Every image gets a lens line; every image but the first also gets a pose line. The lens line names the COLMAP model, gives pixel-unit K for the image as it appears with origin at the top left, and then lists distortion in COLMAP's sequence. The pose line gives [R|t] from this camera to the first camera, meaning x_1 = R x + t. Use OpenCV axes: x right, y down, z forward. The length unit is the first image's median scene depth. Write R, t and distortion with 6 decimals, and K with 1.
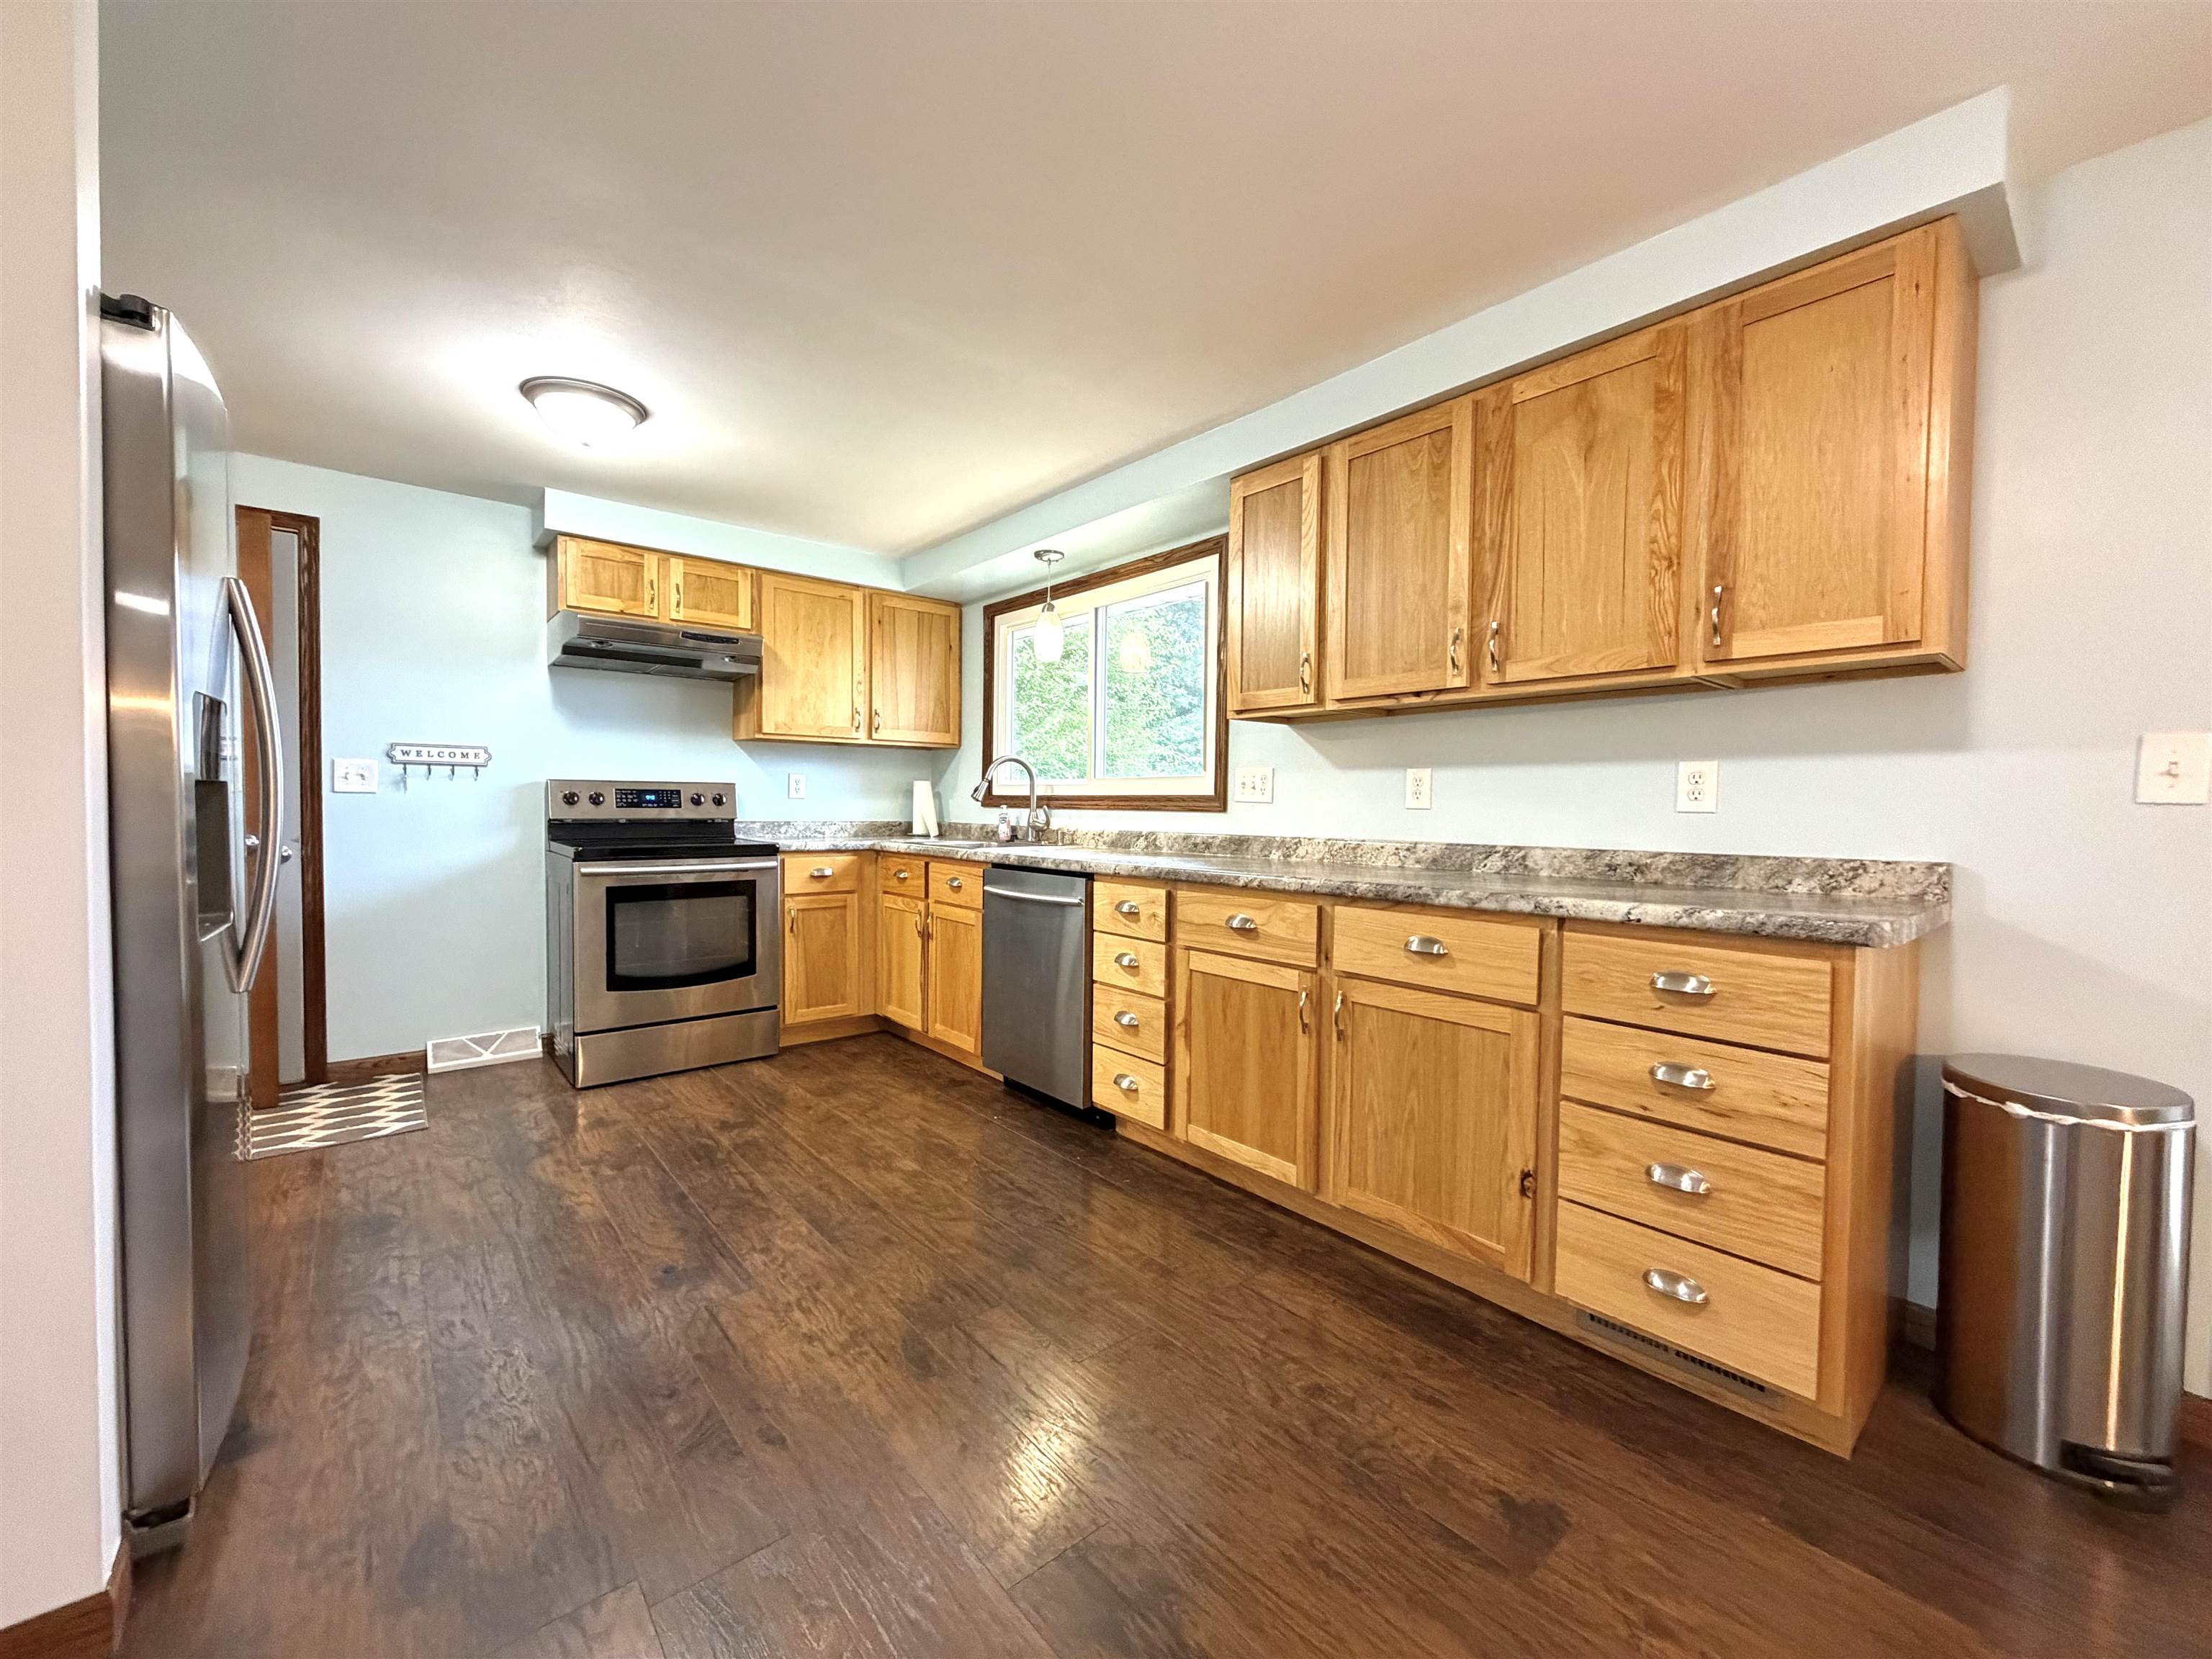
lens RADIAL K [[884.1, 0, 1103.9], [0, 884.1, 826.8], [0, 0, 1]] dist [0.000434, -0.000492]
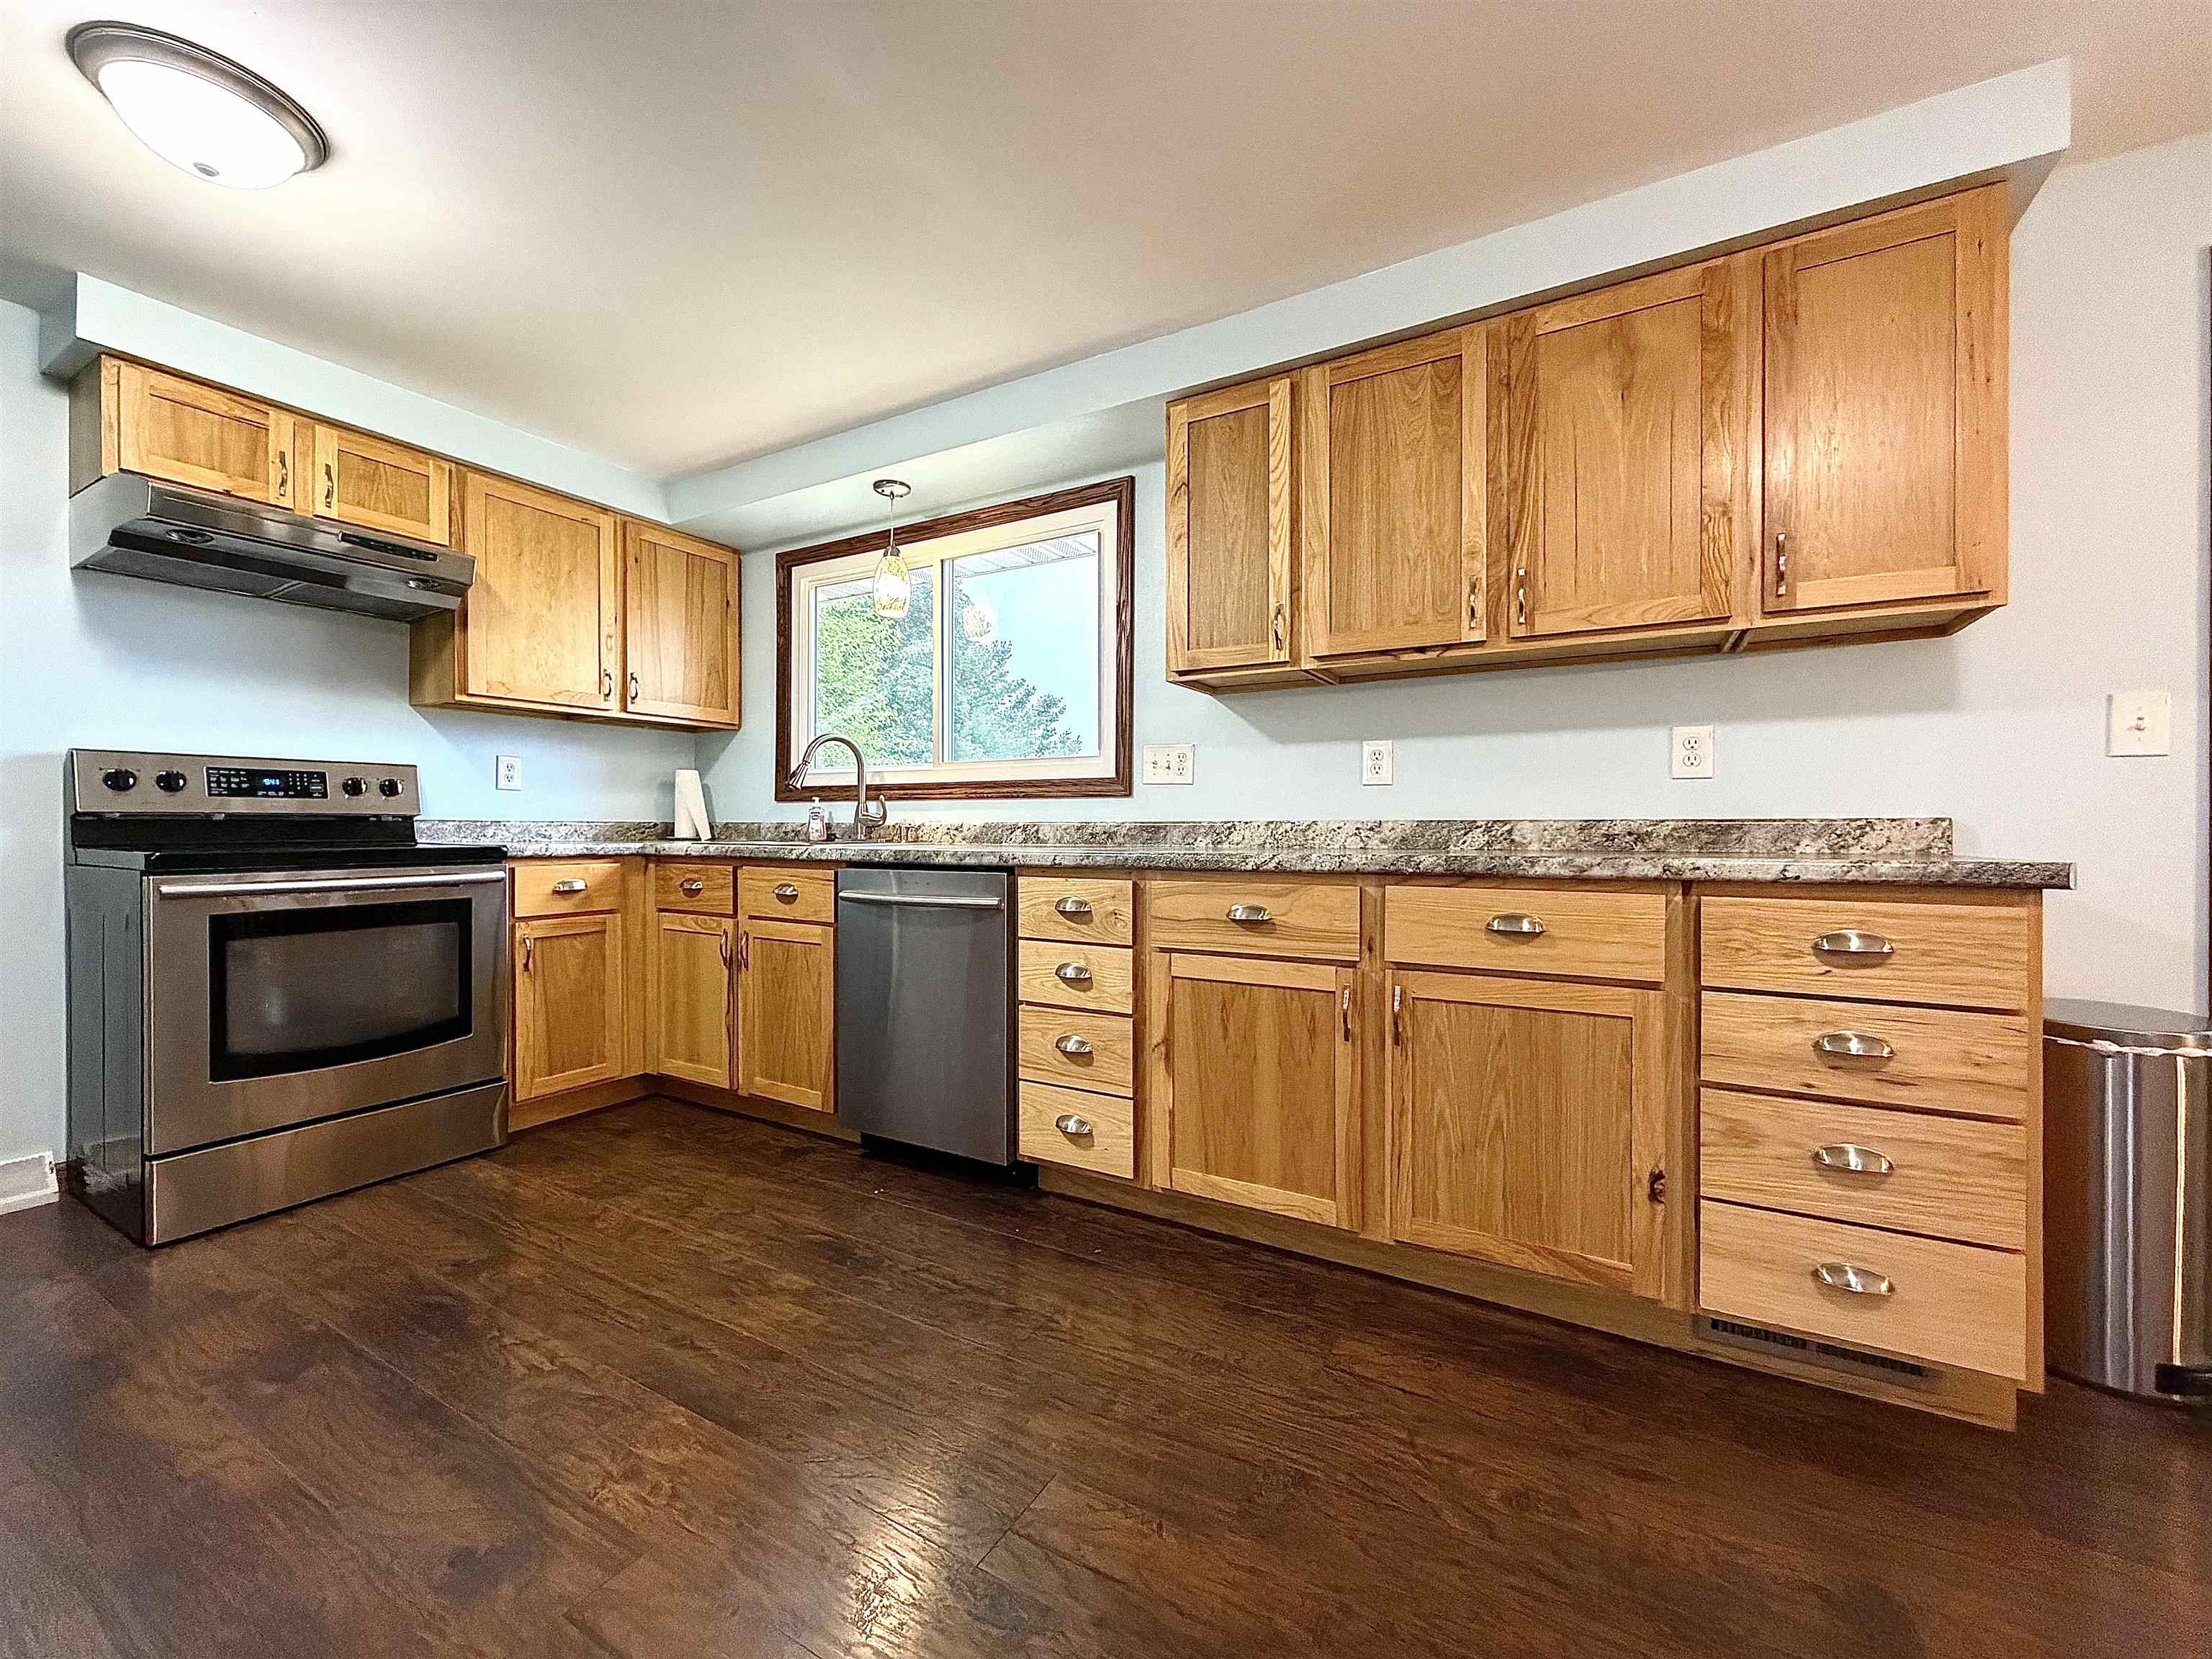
lens RADIAL K [[884.1, 0, 1103.9], [0, 884.1, 826.8], [0, 0, 1]] dist [0.000434, -0.000492]
pose [[0.939525, -0.010270, 0.342325, -0.228860], [0.017677, 0.999672, -0.018525, 0.035954], [-0.342023, 0.023456, 0.939399, 0.242195]]
